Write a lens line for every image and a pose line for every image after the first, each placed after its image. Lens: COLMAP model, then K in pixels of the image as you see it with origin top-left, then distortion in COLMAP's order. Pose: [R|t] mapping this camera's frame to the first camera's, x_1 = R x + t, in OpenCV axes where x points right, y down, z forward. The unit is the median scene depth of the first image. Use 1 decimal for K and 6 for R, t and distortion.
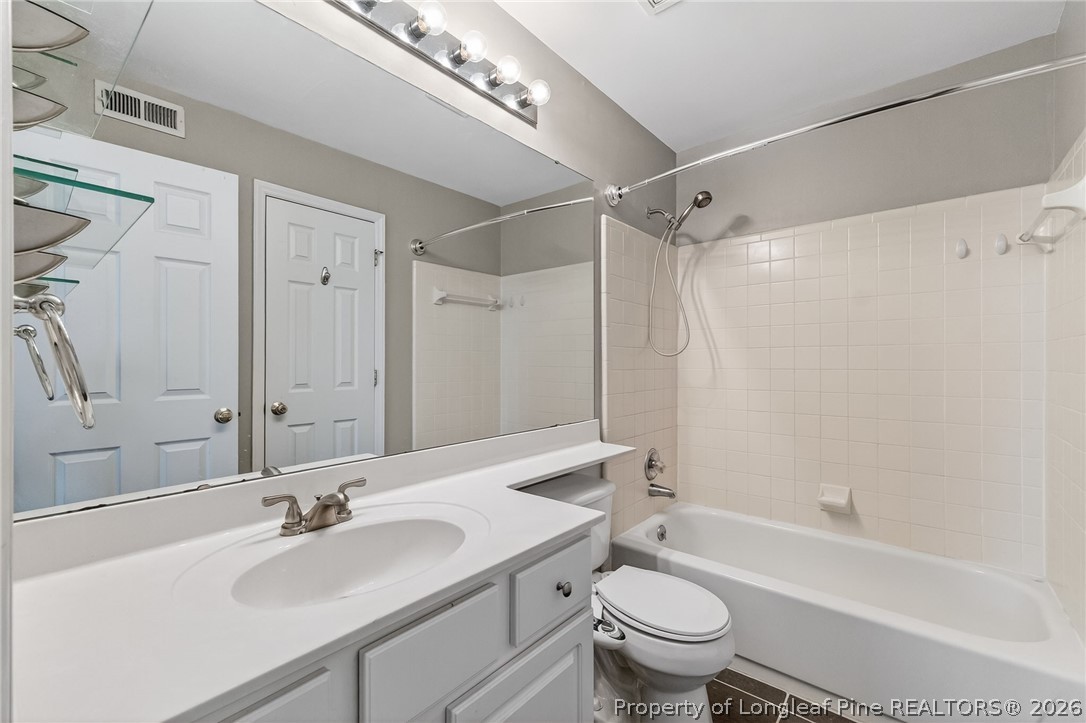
lens RADIAL K [[458.5, 0, 543.0], [0, 458.5, 361.5], [0, 0, 1]] dist [0.003634, 0.000436]
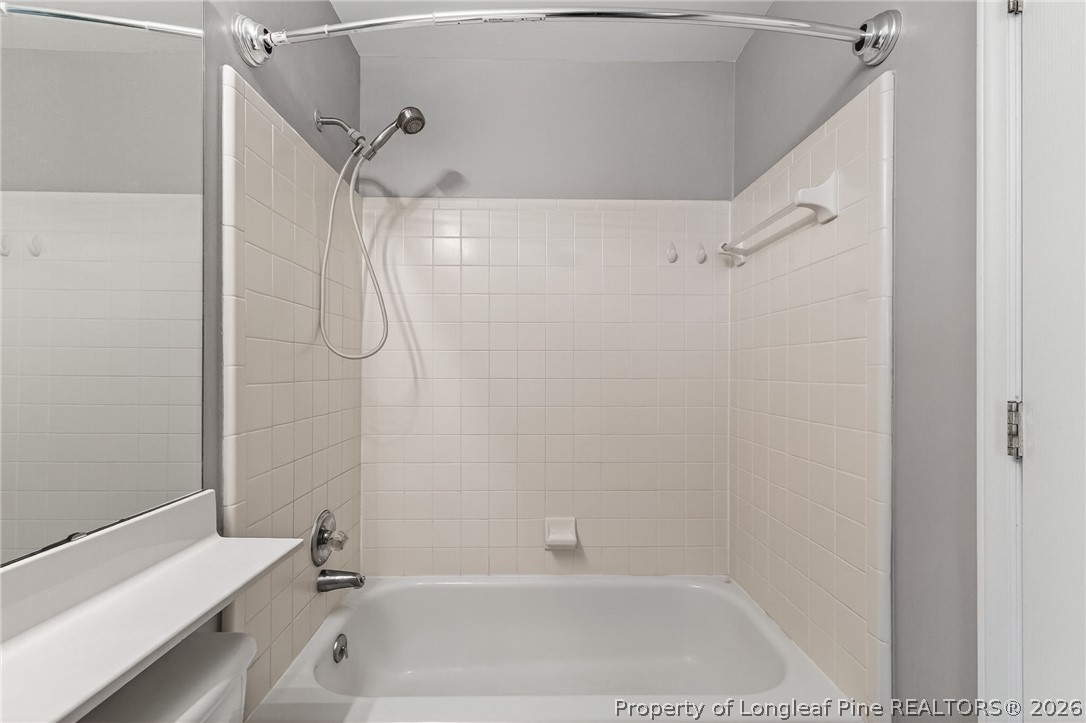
lens RADIAL K [[464.8, 0, 541.5], [0, 464.8, 369.2], [0, 0, 1]] dist [0.002465, 0.000172]
pose [[0.752147, 0.004233, 0.658982, 0.050623], [-0.004553, 0.999989, -0.001226, 0.001497], [-0.658980, -0.002078, 0.752158, 0.360544]]
